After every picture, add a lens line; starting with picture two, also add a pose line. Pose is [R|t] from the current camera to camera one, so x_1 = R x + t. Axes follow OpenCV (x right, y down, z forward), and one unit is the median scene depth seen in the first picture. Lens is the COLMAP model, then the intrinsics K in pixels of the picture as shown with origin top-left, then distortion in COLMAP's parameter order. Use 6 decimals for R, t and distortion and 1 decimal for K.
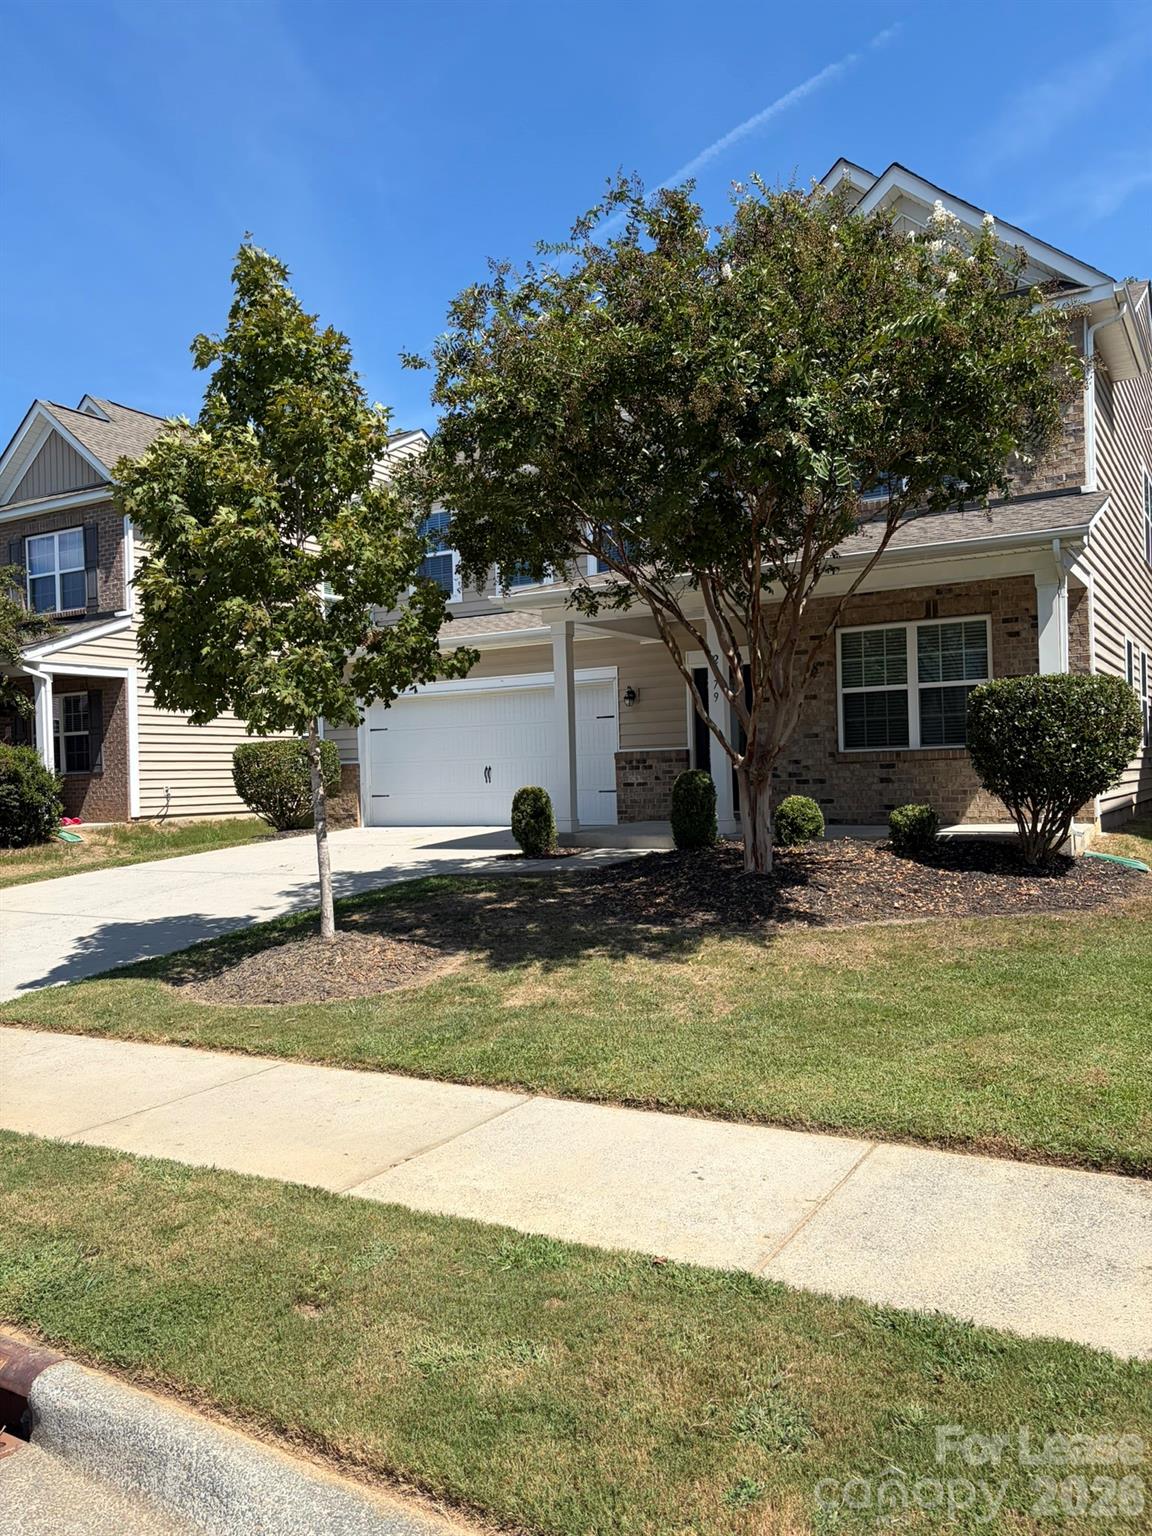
lens RADIAL K [[1164.6, 0, 574.9], [0, 1164.6, 771.5], [0, 0, 1]] dist [0.022403, -0.012407]
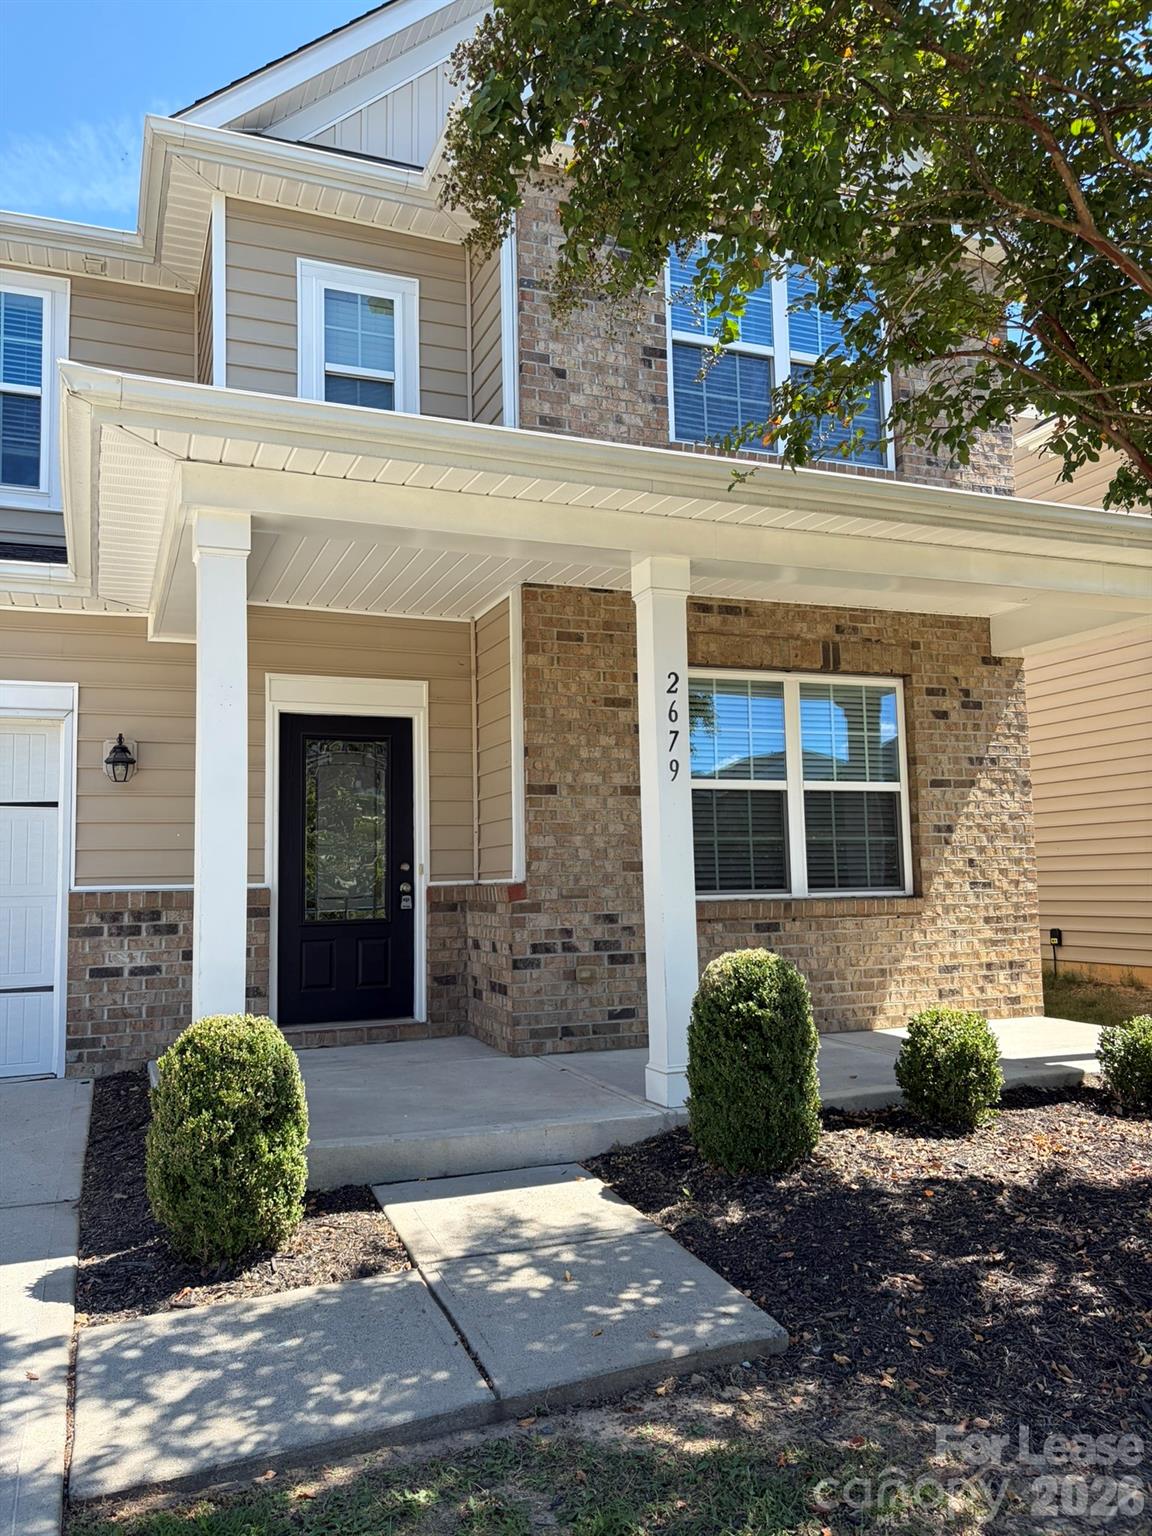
lens RADIAL K [[1164.6, 0, 567.9], [0, 1164.6, 771.9], [0, 0, 1]] dist [0.022403, -0.012407]
pose [[0.607549, 0.099345, 0.788045, -0.214066], [0.001088, 0.992042, -0.125901, -0.007916], [-0.794281, 0.077349, 0.602606, 0.710386]]
